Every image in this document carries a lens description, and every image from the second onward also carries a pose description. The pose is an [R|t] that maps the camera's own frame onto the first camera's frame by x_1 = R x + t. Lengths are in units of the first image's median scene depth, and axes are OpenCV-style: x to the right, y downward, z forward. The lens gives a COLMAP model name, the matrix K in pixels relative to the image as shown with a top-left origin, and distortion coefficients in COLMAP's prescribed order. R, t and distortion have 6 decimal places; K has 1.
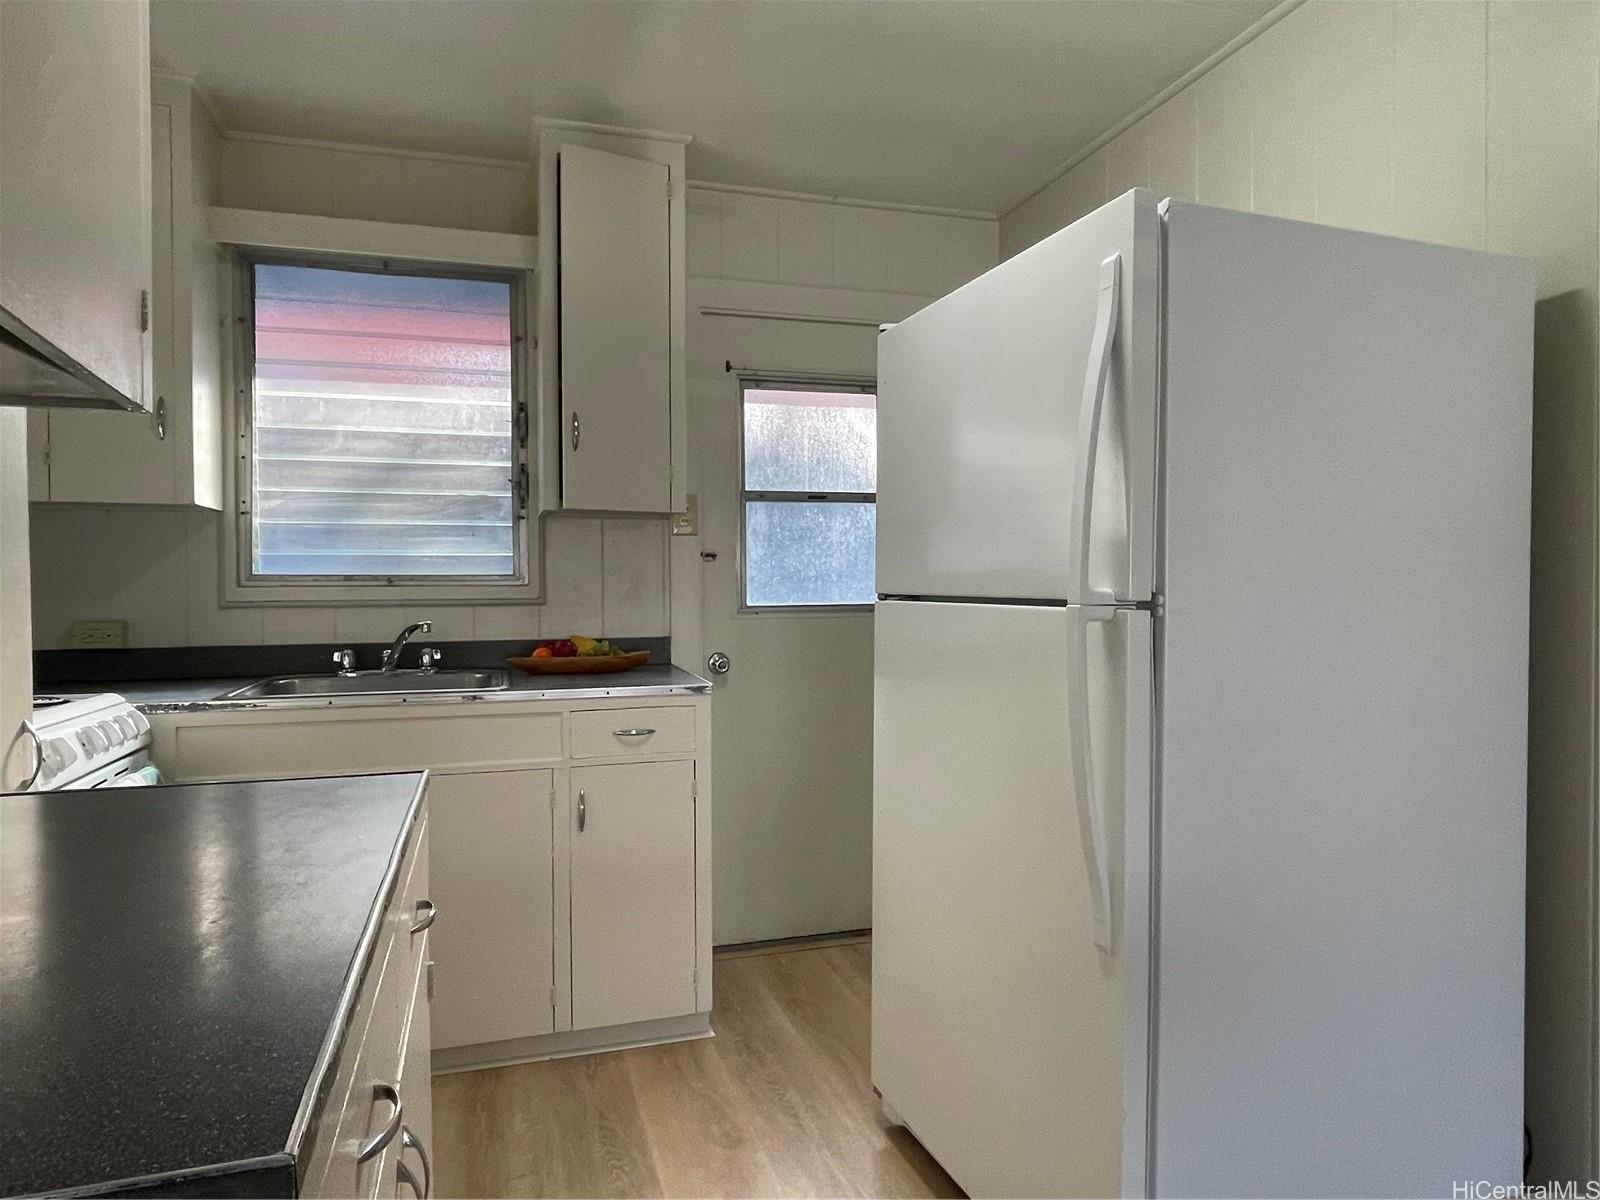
lens RADIAL K [[955.2, 0, 794.3], [0, 955.2, 614.0], [0, 0, 1]] dist [-0.064508, 0.004218]
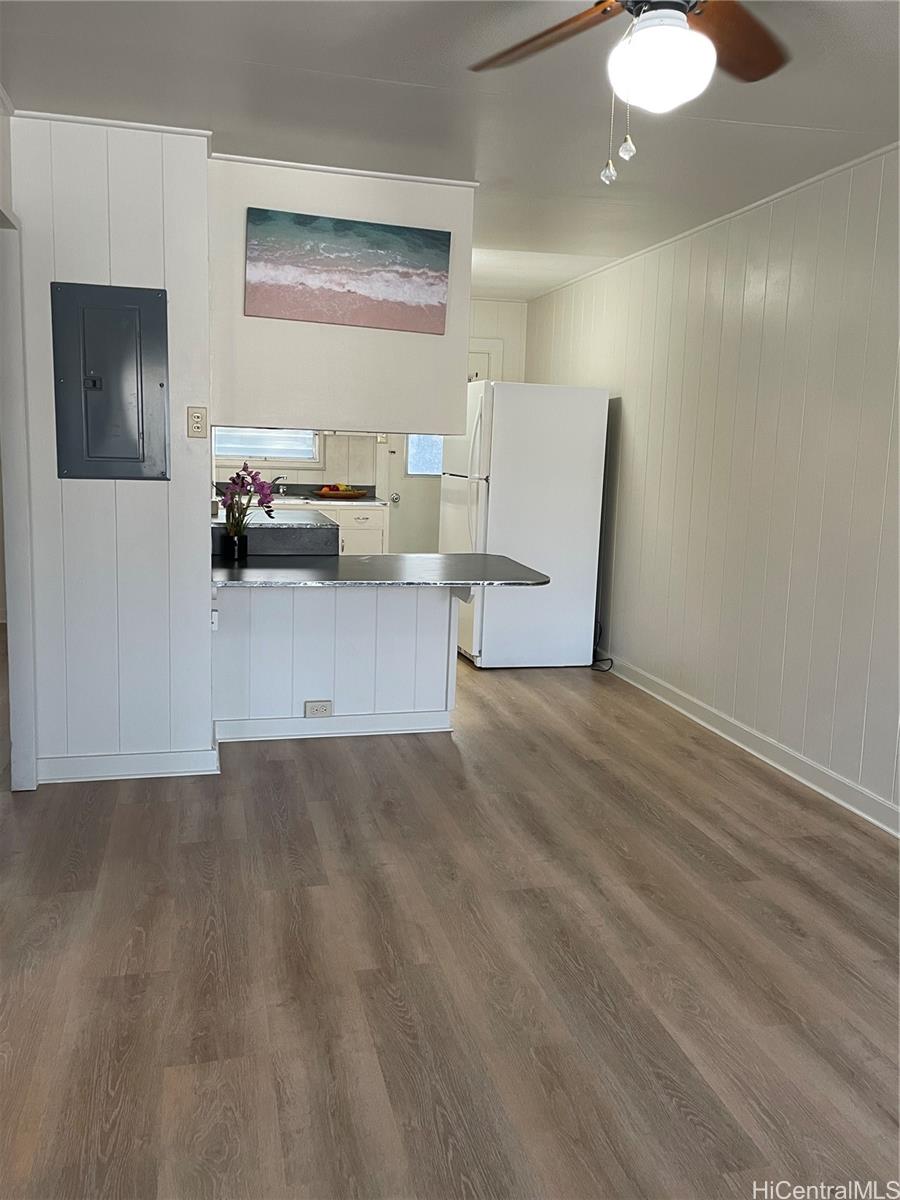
lens RADIAL K [[1005.6, 0, 450.3], [0, 1005.6, 589.4], [0, 0, 1]] dist [0.068517, -0.019302]
pose [[0.997172, 0.043366, -0.061378, 0.253836], [-0.036150, 0.992807, 0.114140, -0.014563], [0.065886, -0.111599, 0.991567, -1.728953]]
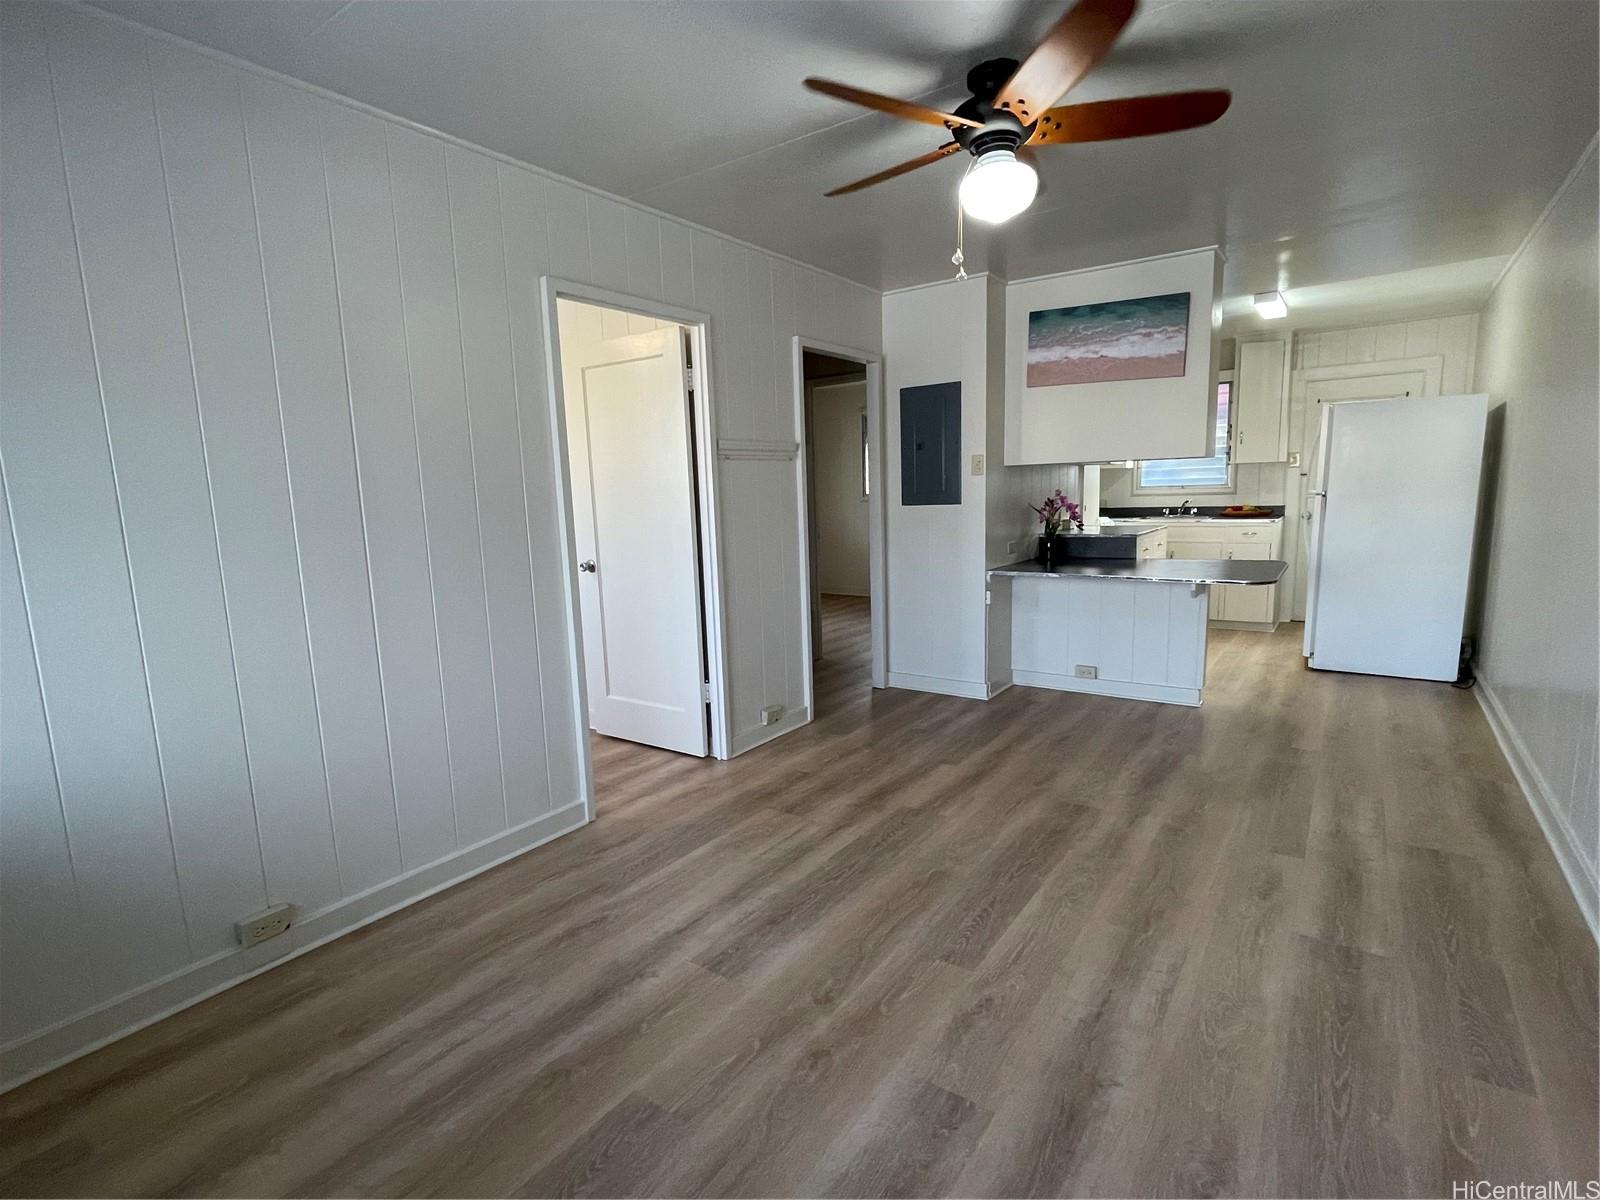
lens RADIAL K [[764.4, 0, 796.8], [0, 764.4, 603.4], [0, 0, 1]] dist [-0.016558, -0.000671]
pose [[0.584844, 0.104831, -0.804343, 0.923611], [0.006719, 0.990953, 0.134038, 0.001077], [0.811118, -0.083796, 0.578848, -1.588268]]
